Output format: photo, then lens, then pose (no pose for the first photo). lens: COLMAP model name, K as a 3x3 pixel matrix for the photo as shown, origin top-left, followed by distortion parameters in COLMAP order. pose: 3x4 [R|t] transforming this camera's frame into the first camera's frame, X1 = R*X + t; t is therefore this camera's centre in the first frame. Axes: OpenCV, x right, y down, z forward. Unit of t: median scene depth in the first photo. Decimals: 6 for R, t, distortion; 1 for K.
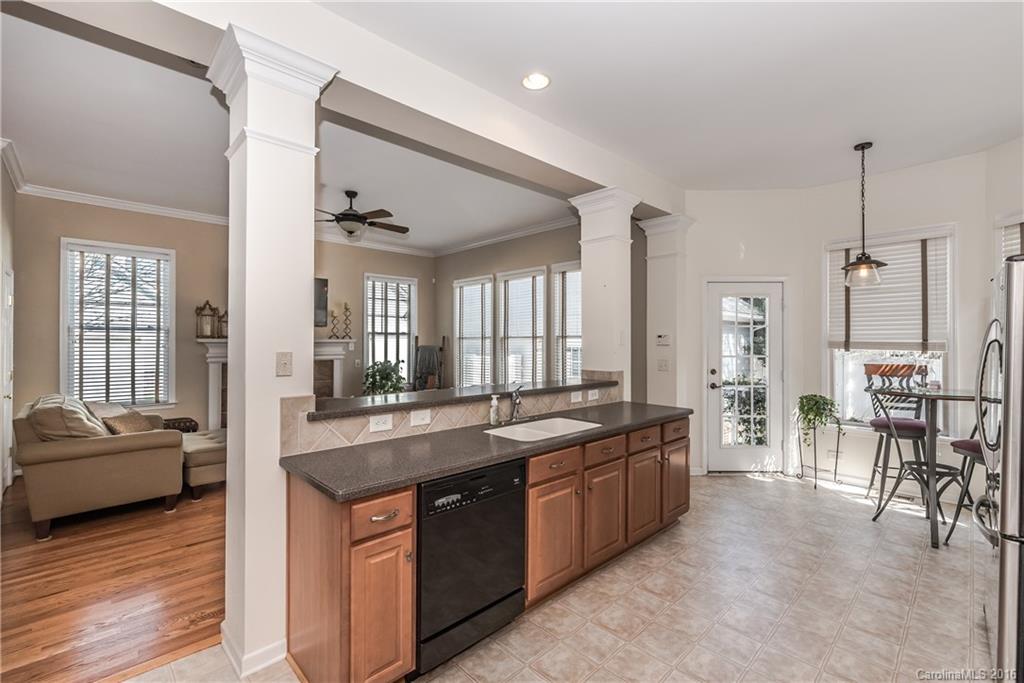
lens RADIAL K [[445.2, 0, 510.8], [0, 445.2, 336.5], [0, 0, 1]] dist [-0.000204, -0.000143]
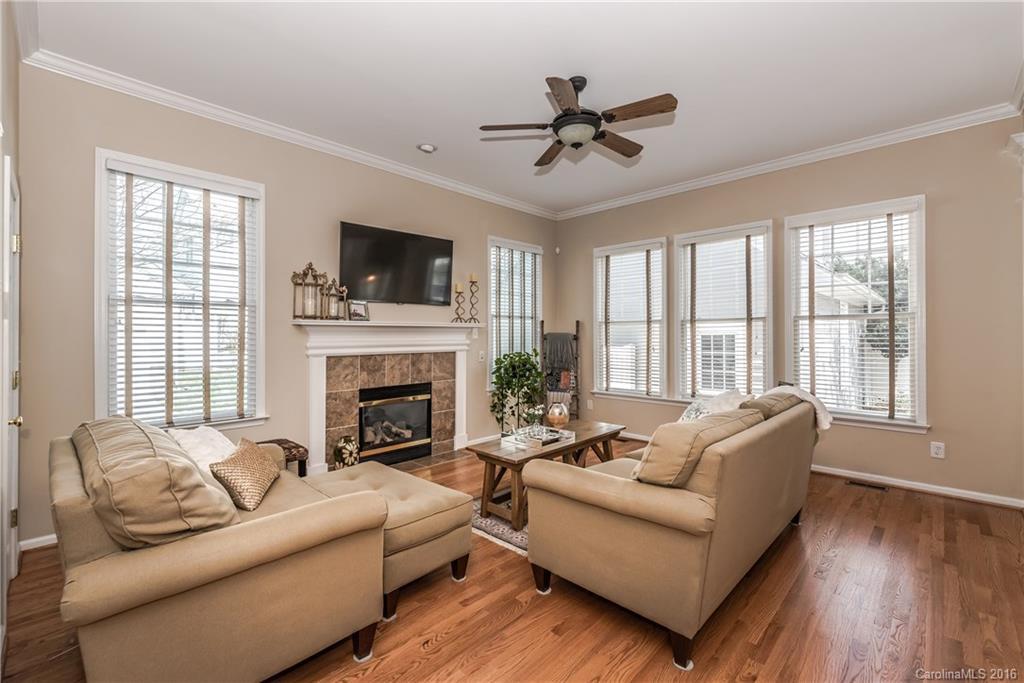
lens RADIAL K [[441.7, 0, 516.2], [0, 441.7, 328.2], [0, 0, 1]] dist [0.001241, 0.000270]
pose [[0.999400, -0.001387, 0.034599, -0.329239], [0.001420, 0.999999, -0.000932, 0.015468], [-0.034598, 0.000980, 0.999401, 0.271168]]
